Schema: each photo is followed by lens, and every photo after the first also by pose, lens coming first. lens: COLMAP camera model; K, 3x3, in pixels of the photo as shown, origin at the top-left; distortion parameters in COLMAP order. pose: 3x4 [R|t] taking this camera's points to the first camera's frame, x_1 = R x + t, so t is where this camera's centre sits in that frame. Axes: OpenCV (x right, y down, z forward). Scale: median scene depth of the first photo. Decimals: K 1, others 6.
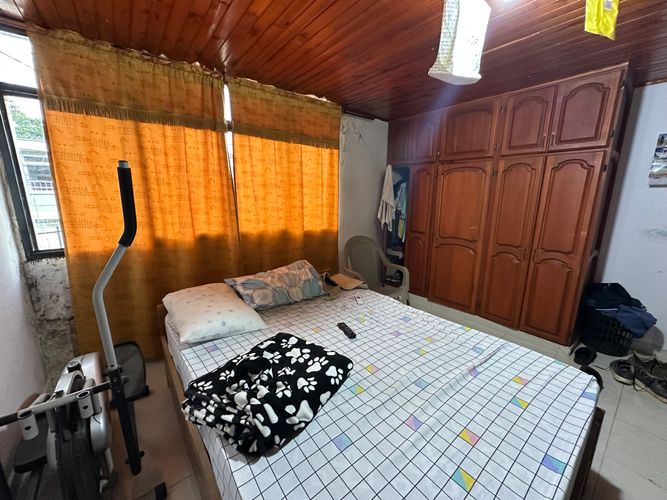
lens RADIAL K [[267.1, 0, 332.4], [0, 267.1, 249.2], [0, 0, 1]] dist [-0.003156, -0.000336]
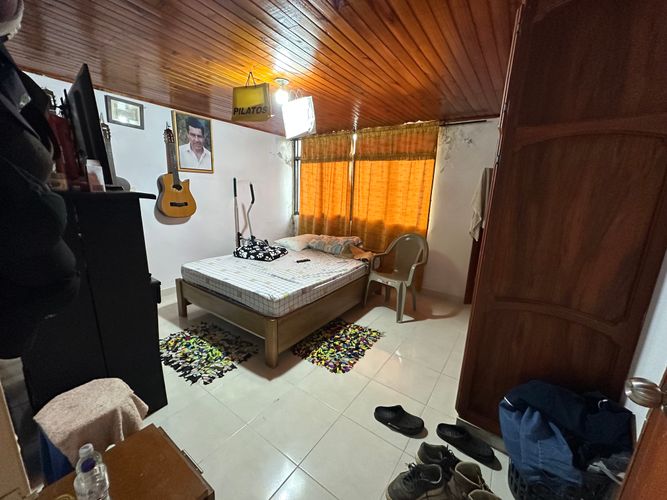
lens RADIAL K [[267.1, 0, 332.1], [0, 267.1, 251.7], [0, 0, 1]] dist [-0.003156, -0.000336]
pose [[0.282597, 0.219478, -0.933793, 1.389141], [-0.226871, 0.961147, 0.157248, -0.094191], [0.932024, 0.167412, 0.321410, 0.378664]]
